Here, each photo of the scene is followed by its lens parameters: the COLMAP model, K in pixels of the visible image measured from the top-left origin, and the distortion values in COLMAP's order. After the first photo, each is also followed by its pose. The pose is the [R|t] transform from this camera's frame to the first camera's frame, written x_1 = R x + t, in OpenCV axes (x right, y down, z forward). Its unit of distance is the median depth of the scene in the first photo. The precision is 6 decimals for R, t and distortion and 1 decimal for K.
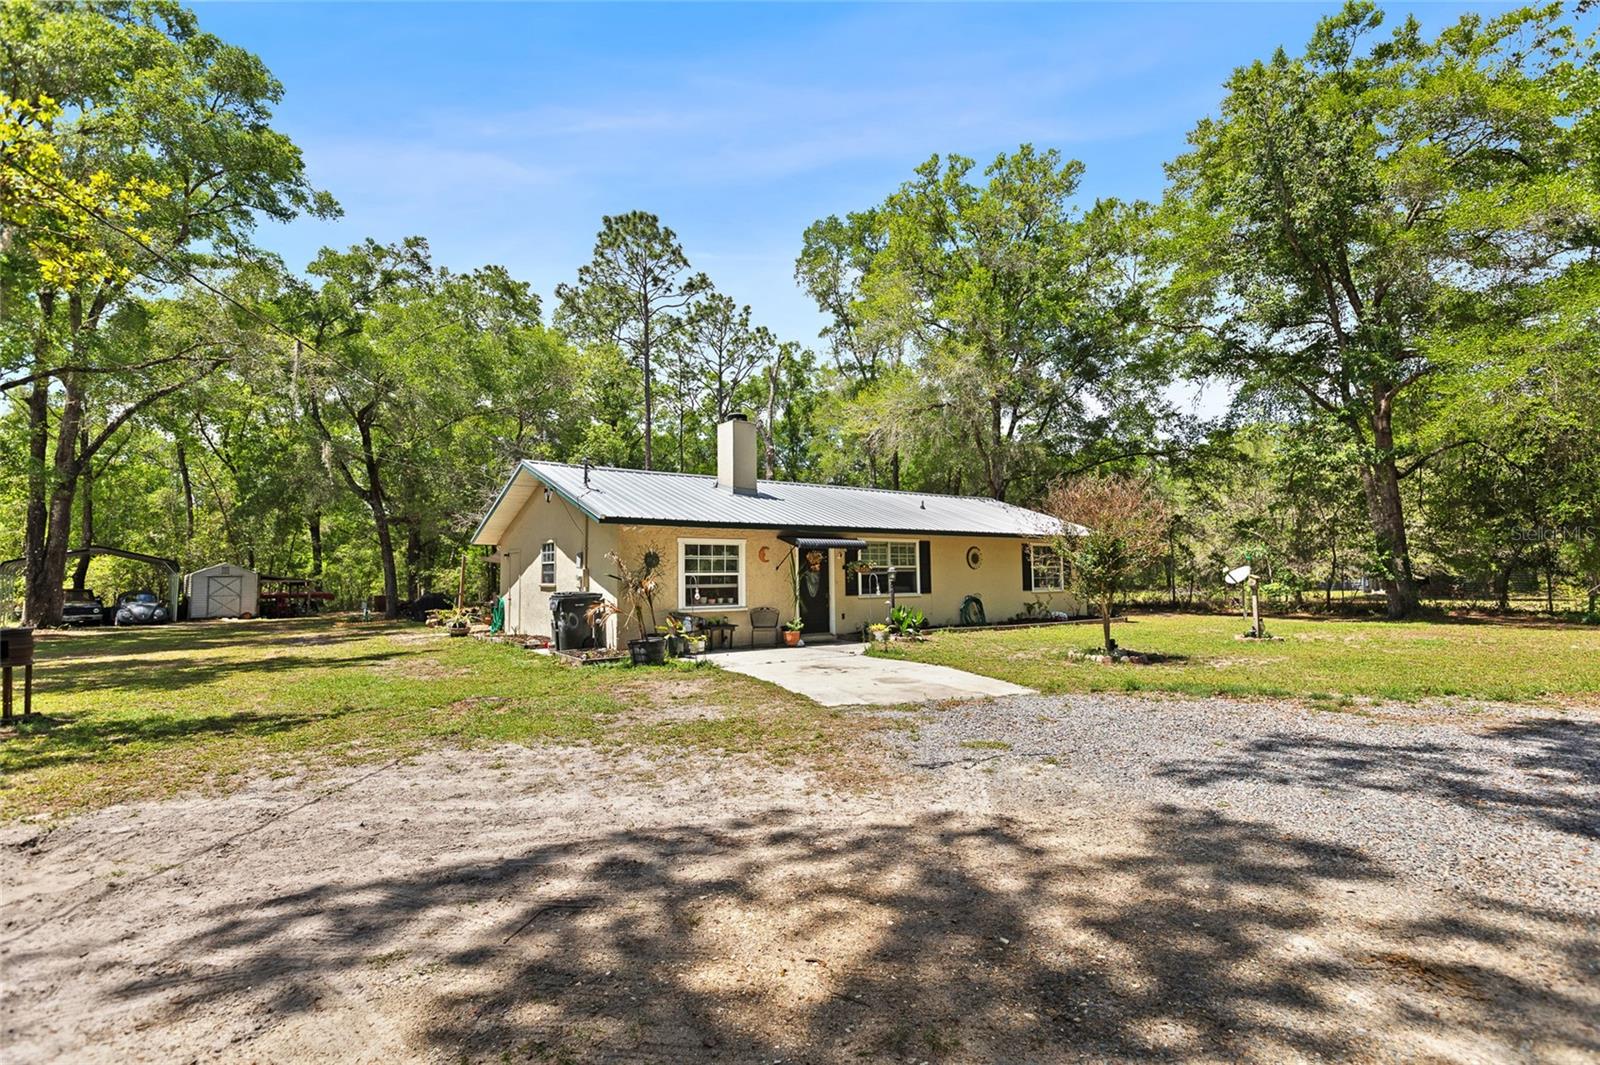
lens RADIAL K [[768.4, 0, 800.0], [0, 768.4, 532.5], [0, 0, 1]] dist [-0.001163, -0.000239]
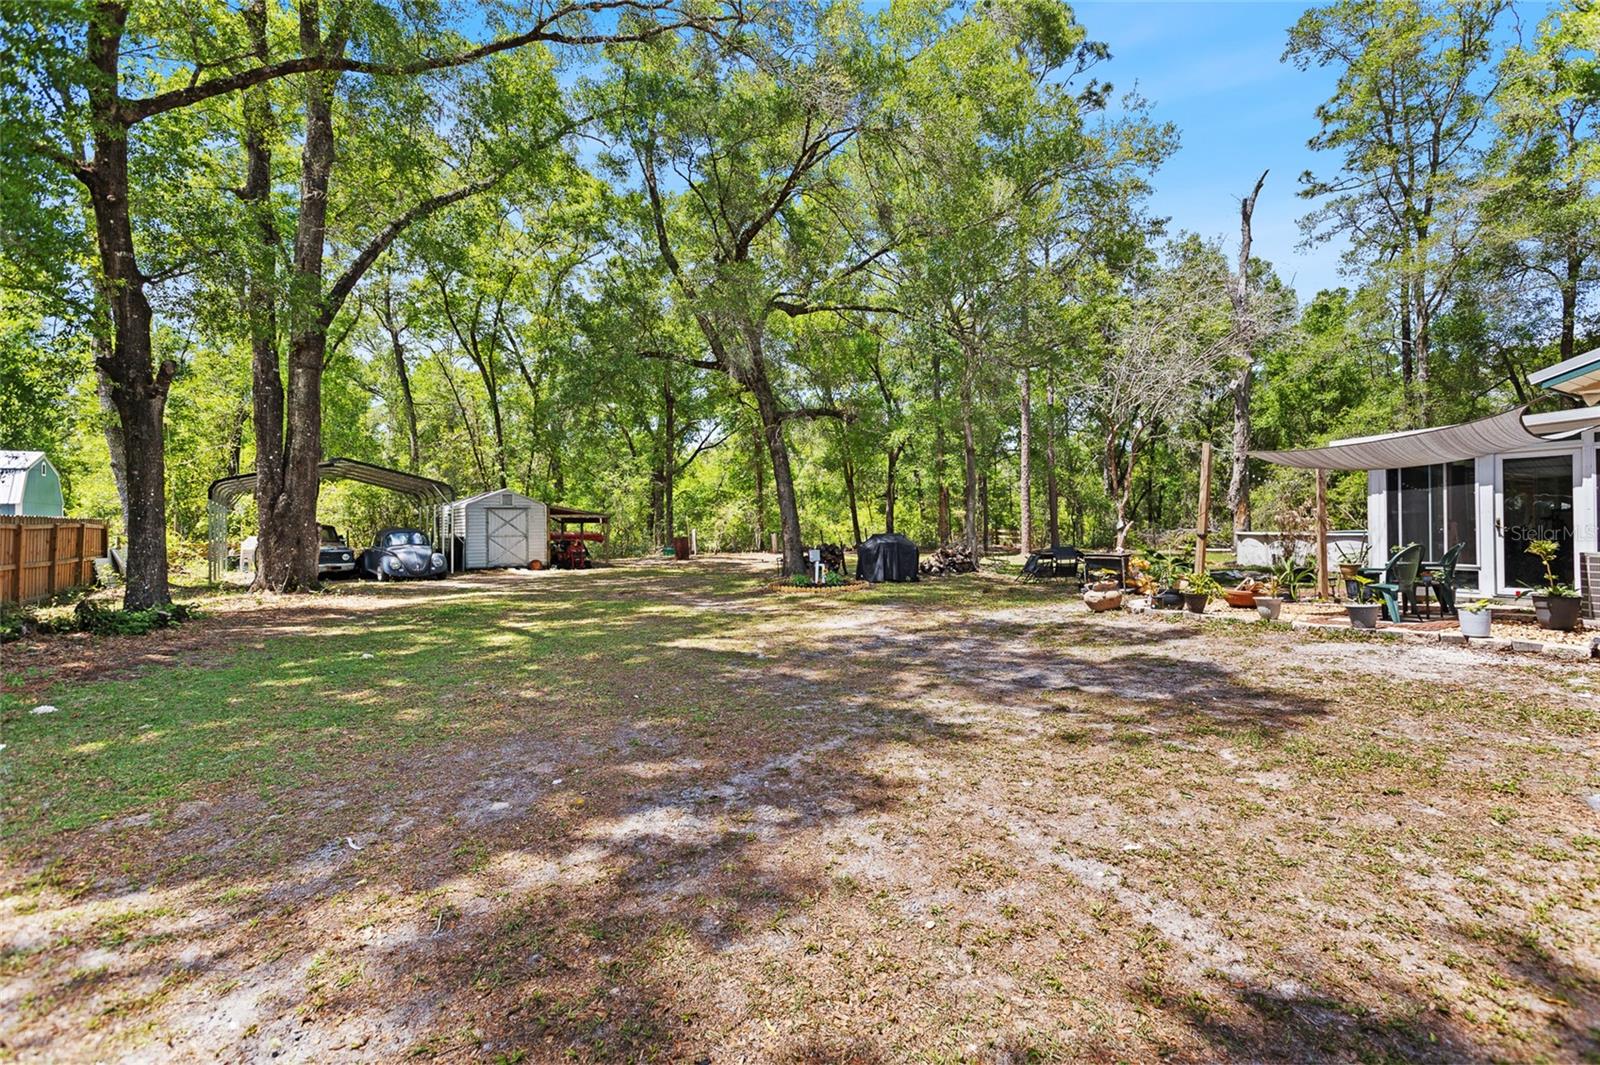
lens RADIAL K [[715.2, 0, 804.0], [0, 715.2, 521.9], [0, 0, 1]] dist [0.001560, 0.000198]
pose [[0.992689, 0.002021, -0.120681, -0.445407], [0.003605, 0.998917, 0.046382, 0.043599], [0.120644, -0.046478, 0.991607, 0.428957]]
